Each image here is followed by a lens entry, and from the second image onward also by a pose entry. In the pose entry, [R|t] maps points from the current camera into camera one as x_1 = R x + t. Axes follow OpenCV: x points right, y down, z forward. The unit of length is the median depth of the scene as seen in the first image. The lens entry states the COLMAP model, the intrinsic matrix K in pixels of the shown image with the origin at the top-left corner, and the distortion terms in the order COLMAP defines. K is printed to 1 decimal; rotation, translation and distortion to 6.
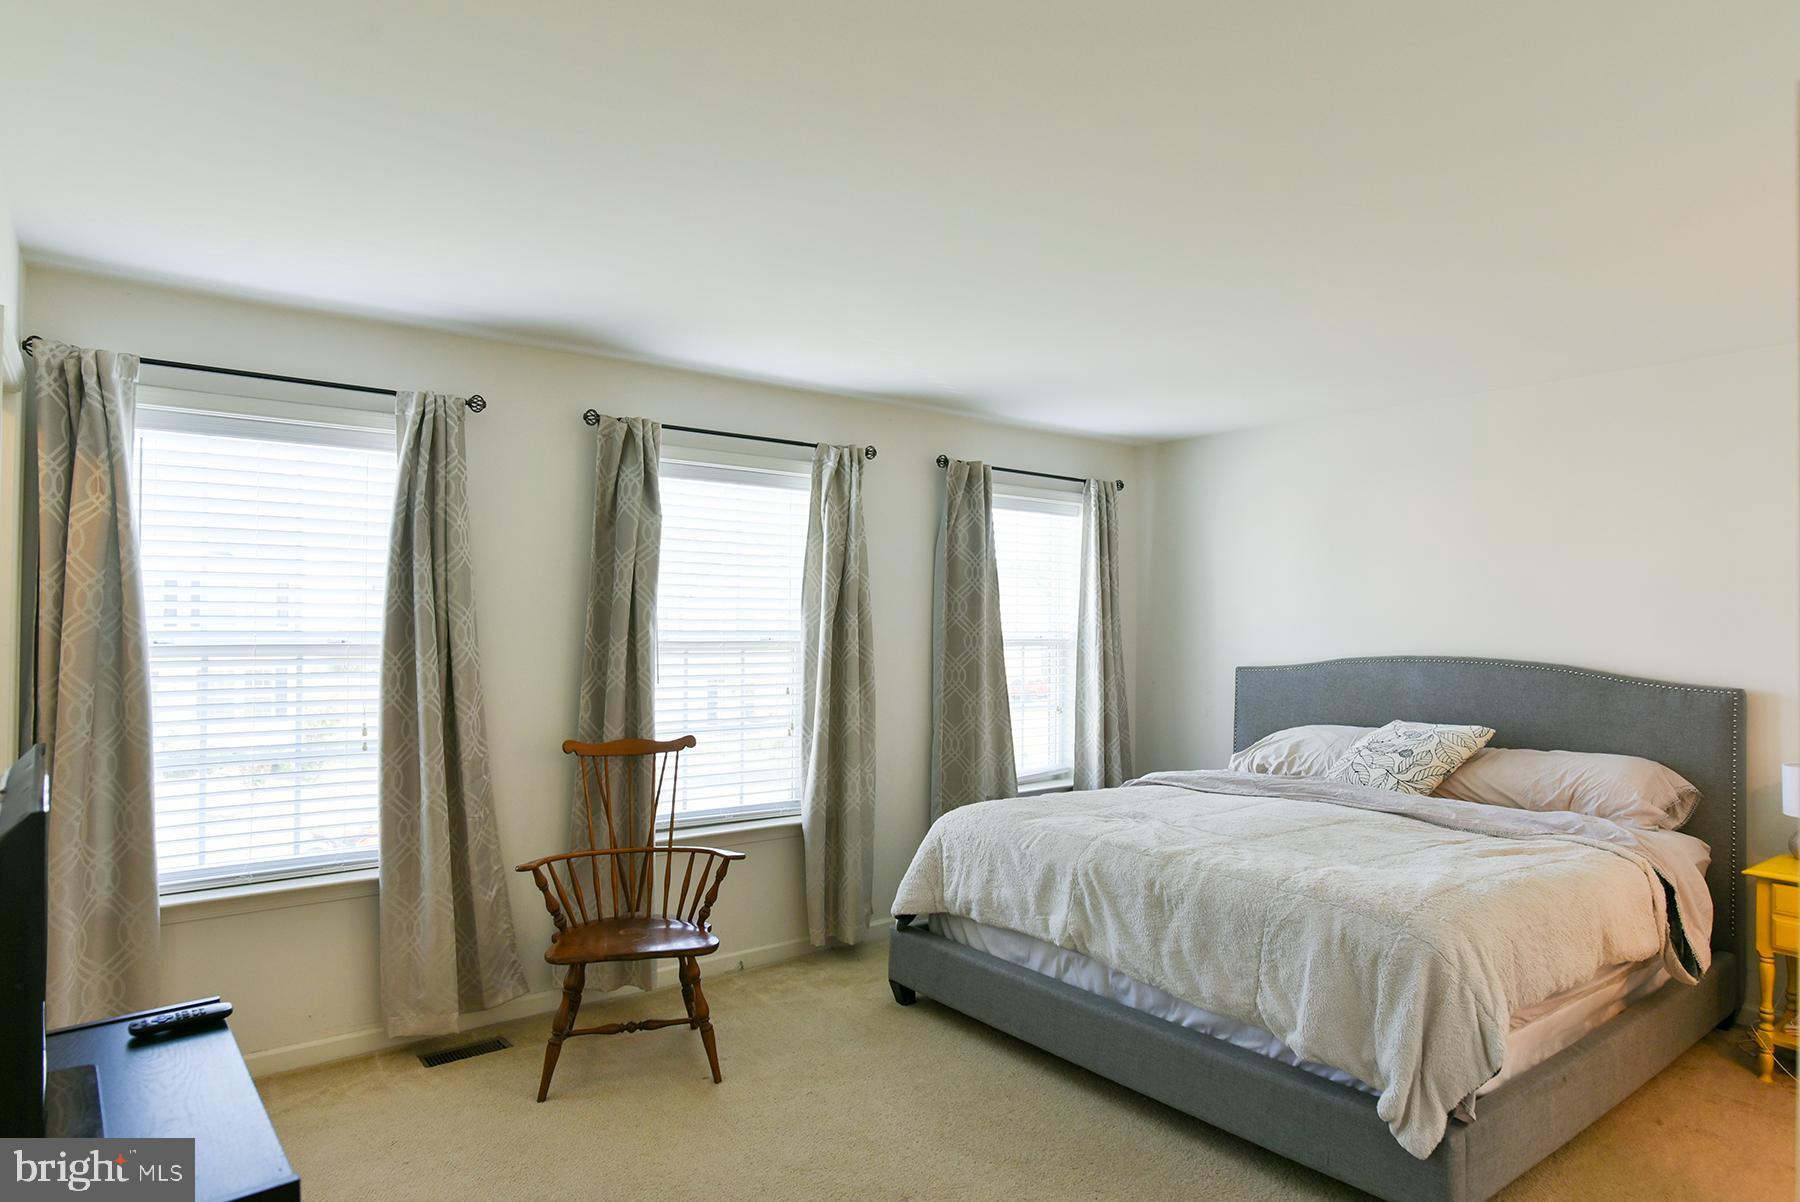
lens RADIAL K [[1040.9, 0, 903.2], [0, 1040.9, 605.8], [0, 0, 1]] dist [-0.040985, 0.017442]
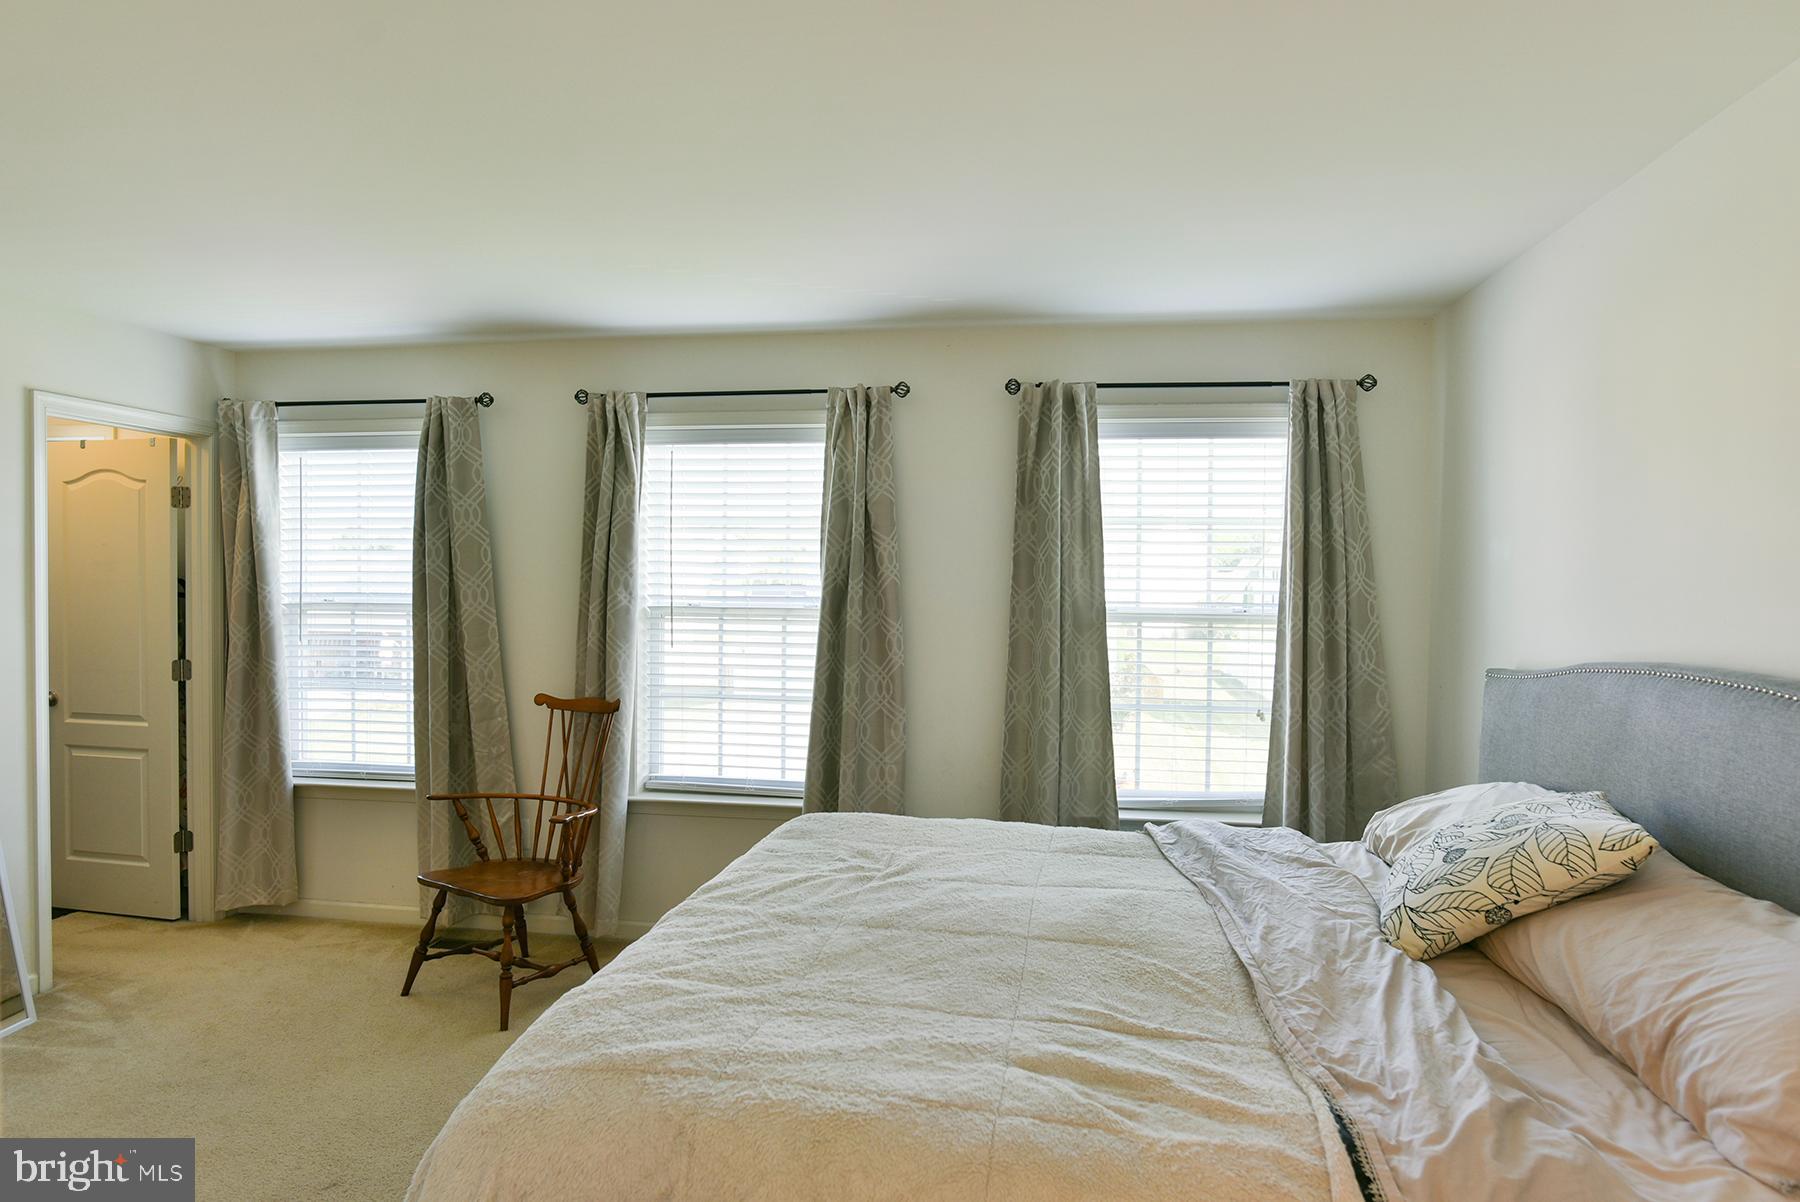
lens RADIAL K [[1012.2, 0, 900.0], [0, 1012.2, 601.0], [0, 0, 1]] dist [-0.040147, -0.000296]
pose [[0.689467, 0.009569, -0.724254, 0.727664], [0.004912, 0.999828, 0.017885, 0.013929], [0.724301, -0.015889, 0.689301, 0.547179]]
